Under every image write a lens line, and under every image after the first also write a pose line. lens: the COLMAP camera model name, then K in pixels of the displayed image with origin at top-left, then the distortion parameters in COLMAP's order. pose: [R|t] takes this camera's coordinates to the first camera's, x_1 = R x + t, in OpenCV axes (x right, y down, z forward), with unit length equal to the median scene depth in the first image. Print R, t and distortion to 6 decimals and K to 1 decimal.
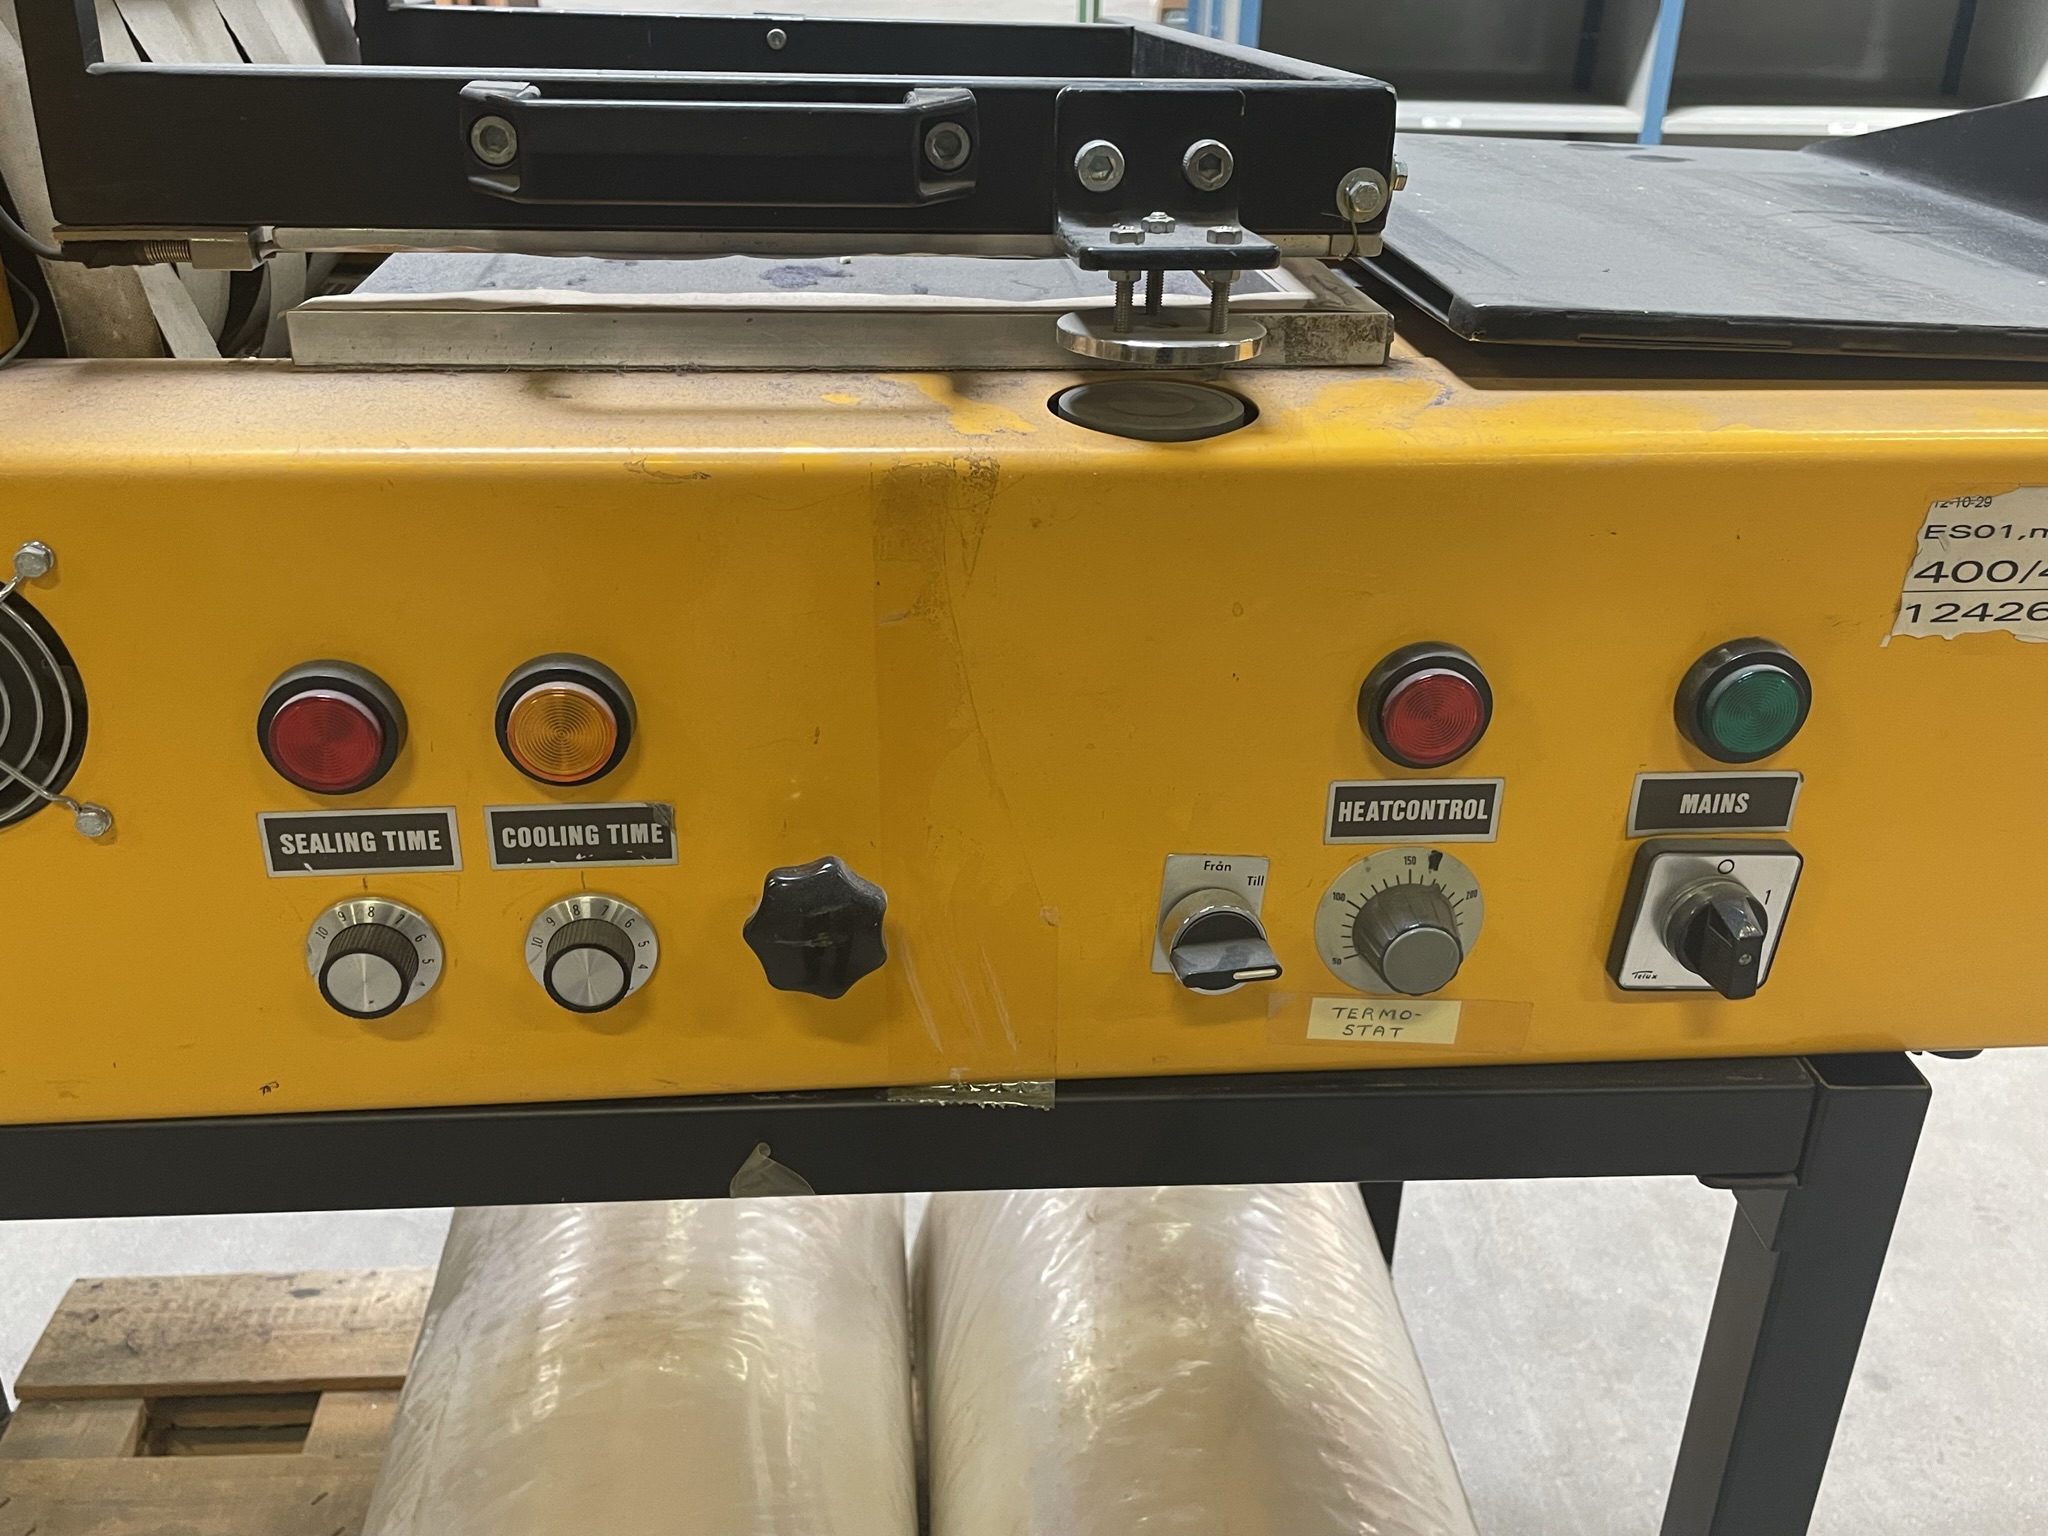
lens RADIAL K [[1812.1, 0, 1038.9], [0, 1812.1, 762.5], [0, 0, 1]] dist [0.079447, -0.098627]
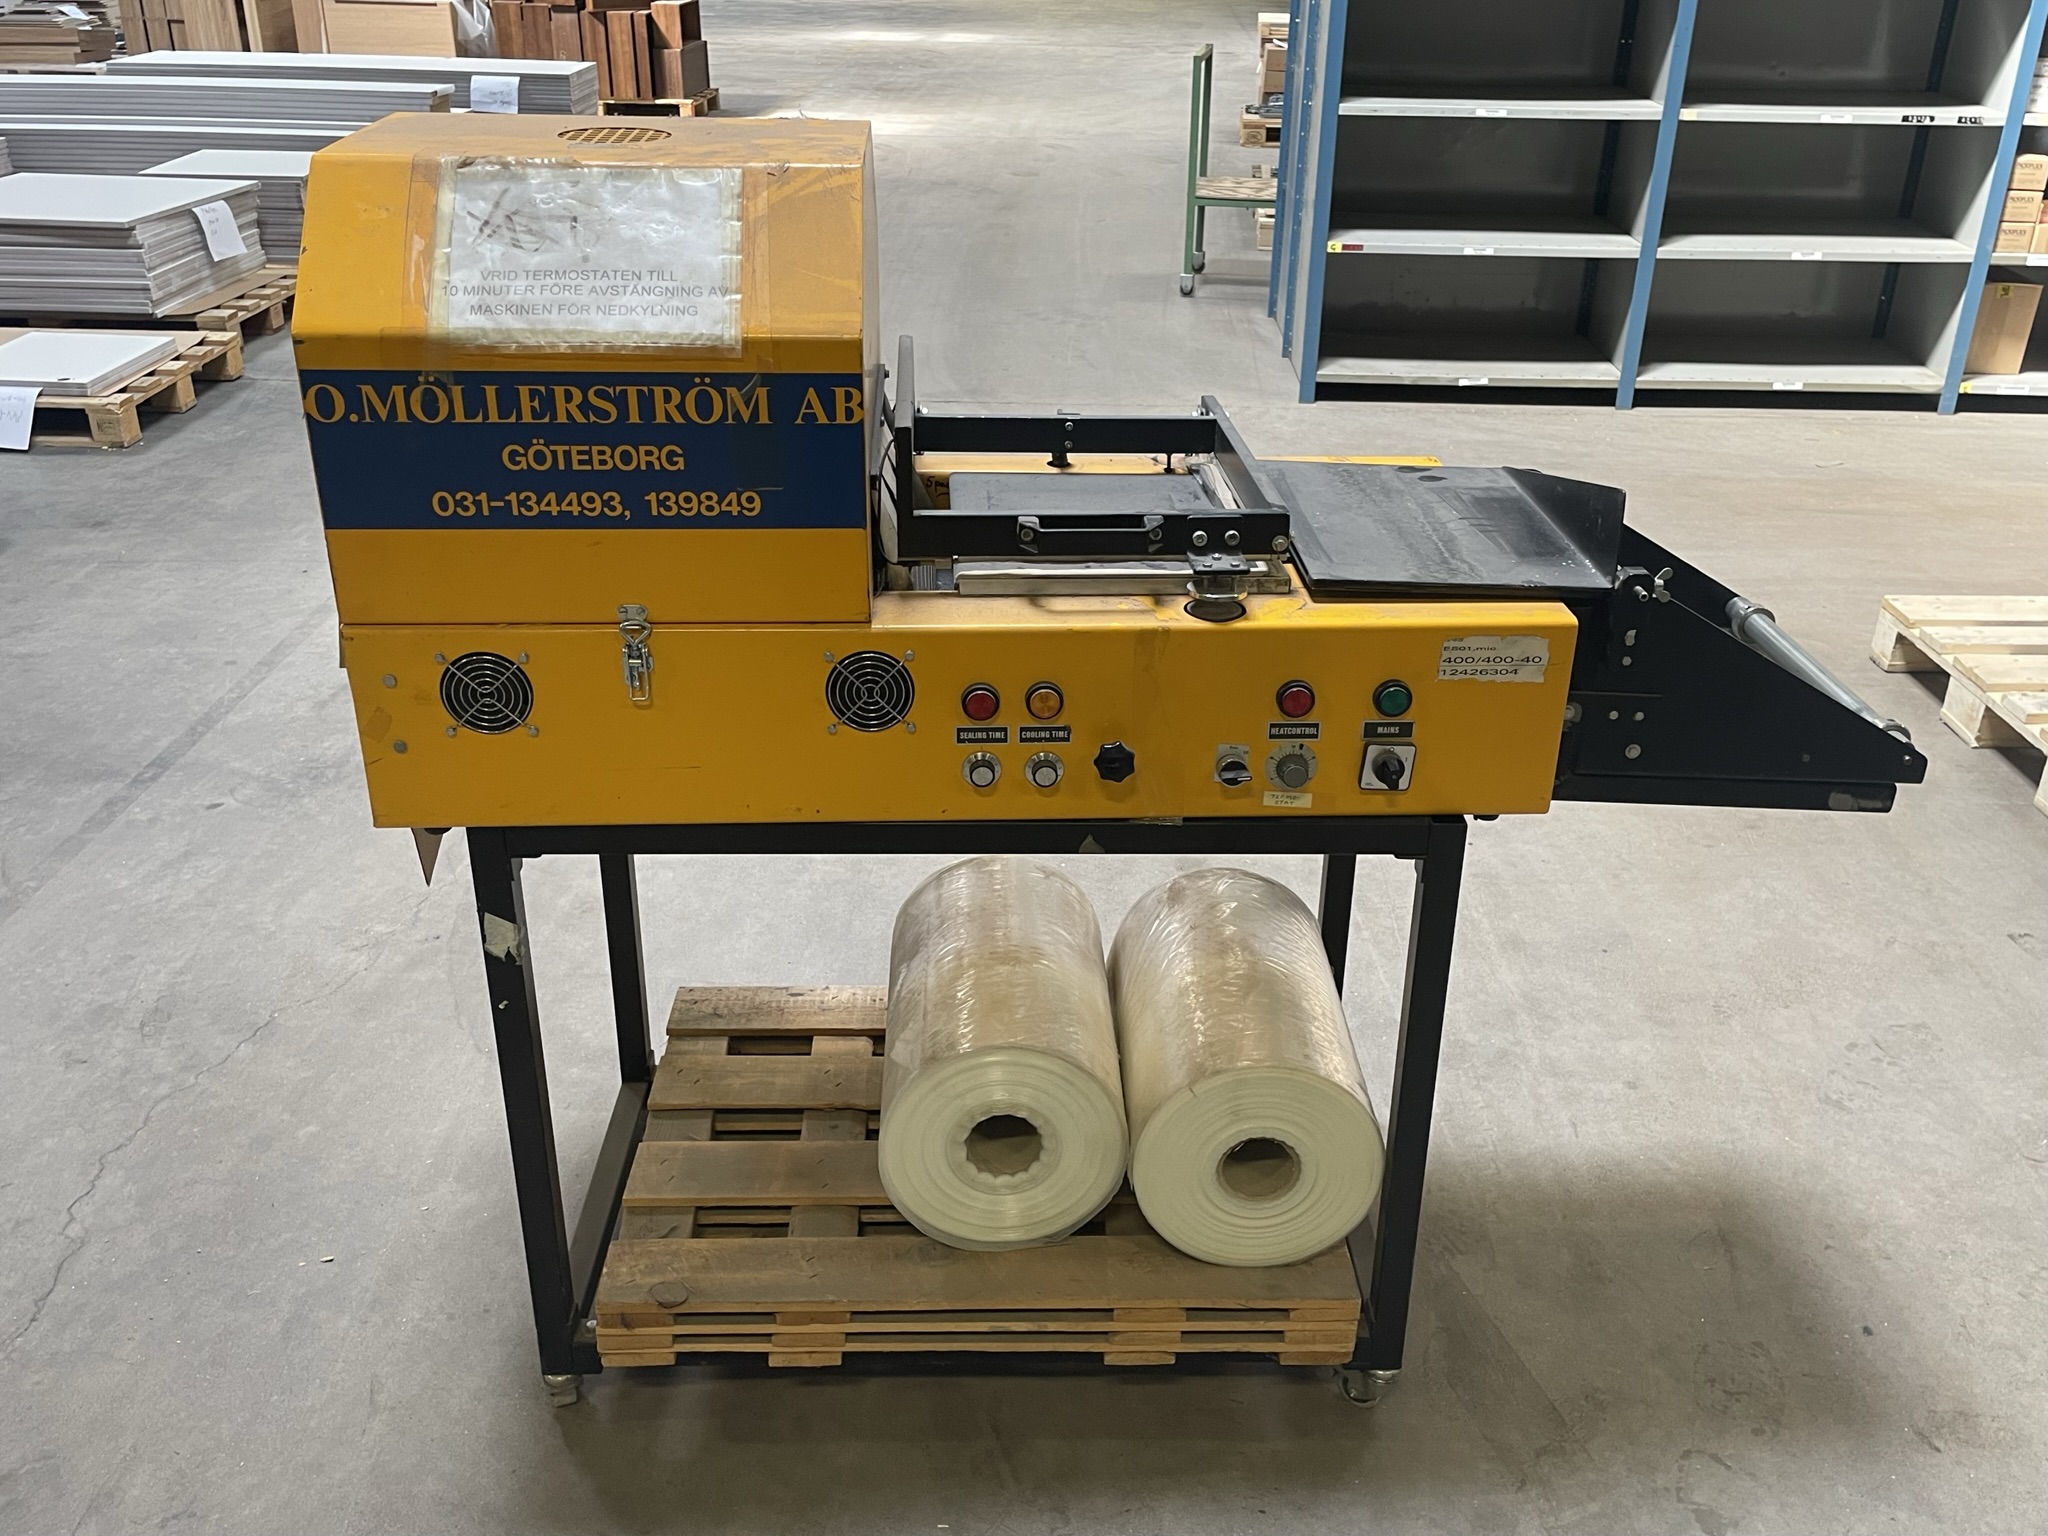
lens RADIAL K [[1812.1, 0, 1063.7], [0, 1812.1, 748.0], [0, 0, 1]] dist [0.079447, -0.098627]
pose [[0.999074, 0.011032, -0.041577, -0.072295], [-0.011574, 0.999851, -0.012835, 0.104186], [0.041429, 0.013304, 0.999053, -2.280151]]
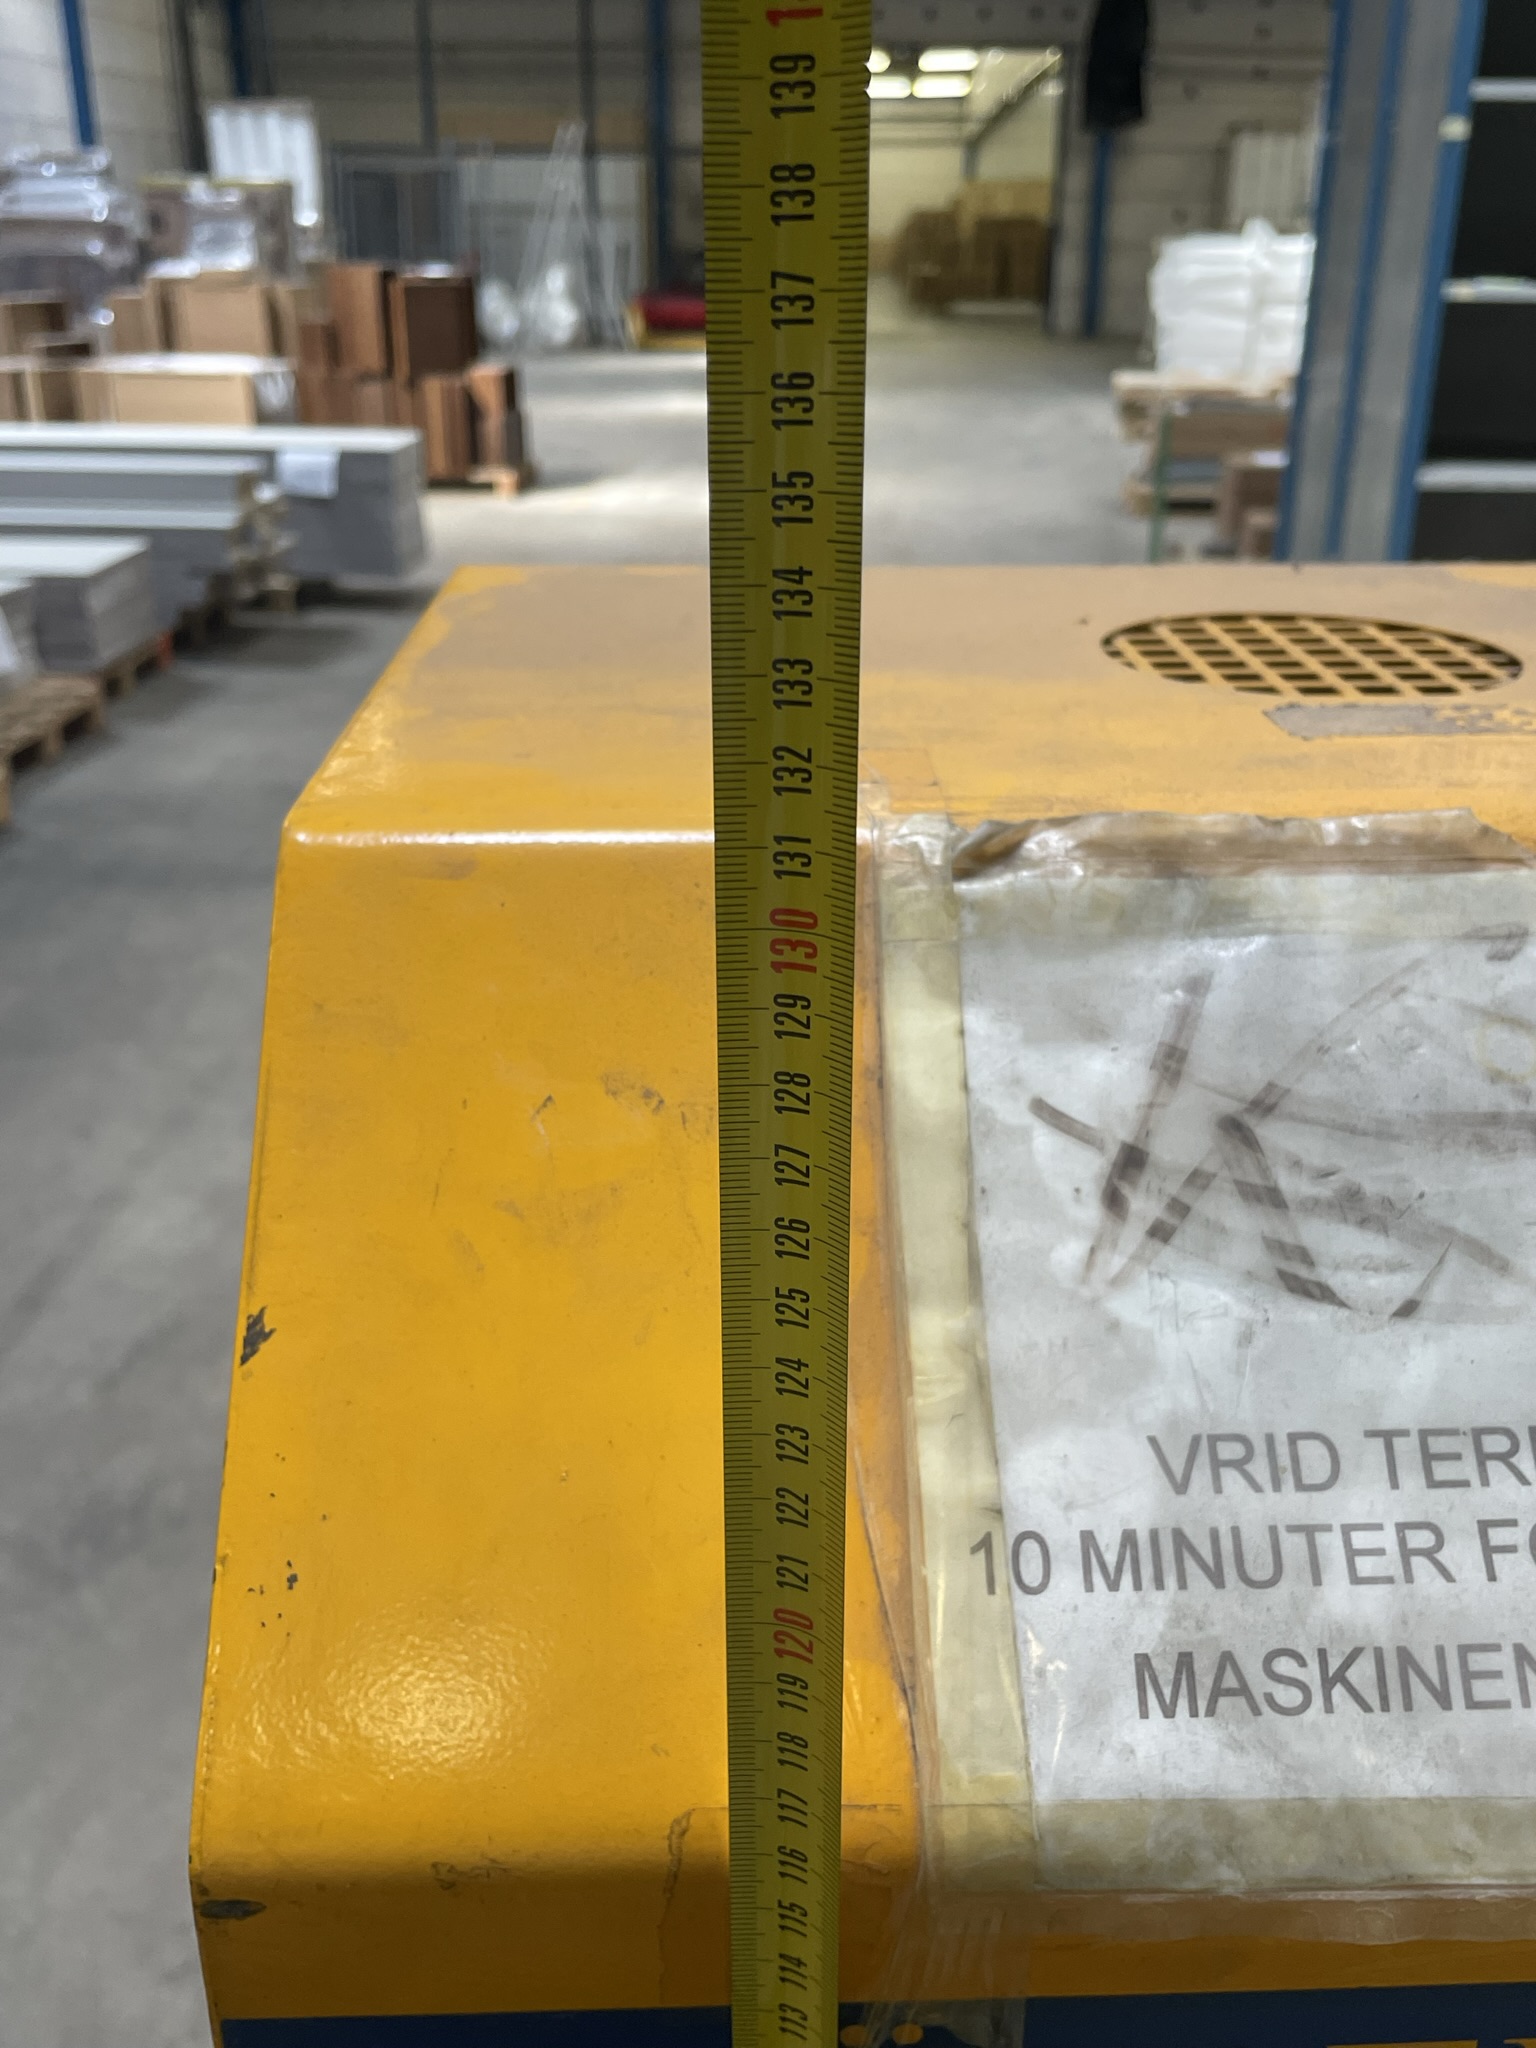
lens RADIAL K [[1812.1, 0, 775.7], [0, 1812.1, 1018.9], [0, 0, 1]] dist [0.079447, -0.098627]
pose [[0.997724, 0.008369, -0.066907, -1.223408], [-0.012436, 0.998085, -0.060592, -0.787358], [0.066272, 0.061287, 0.995918, 0.041556]]
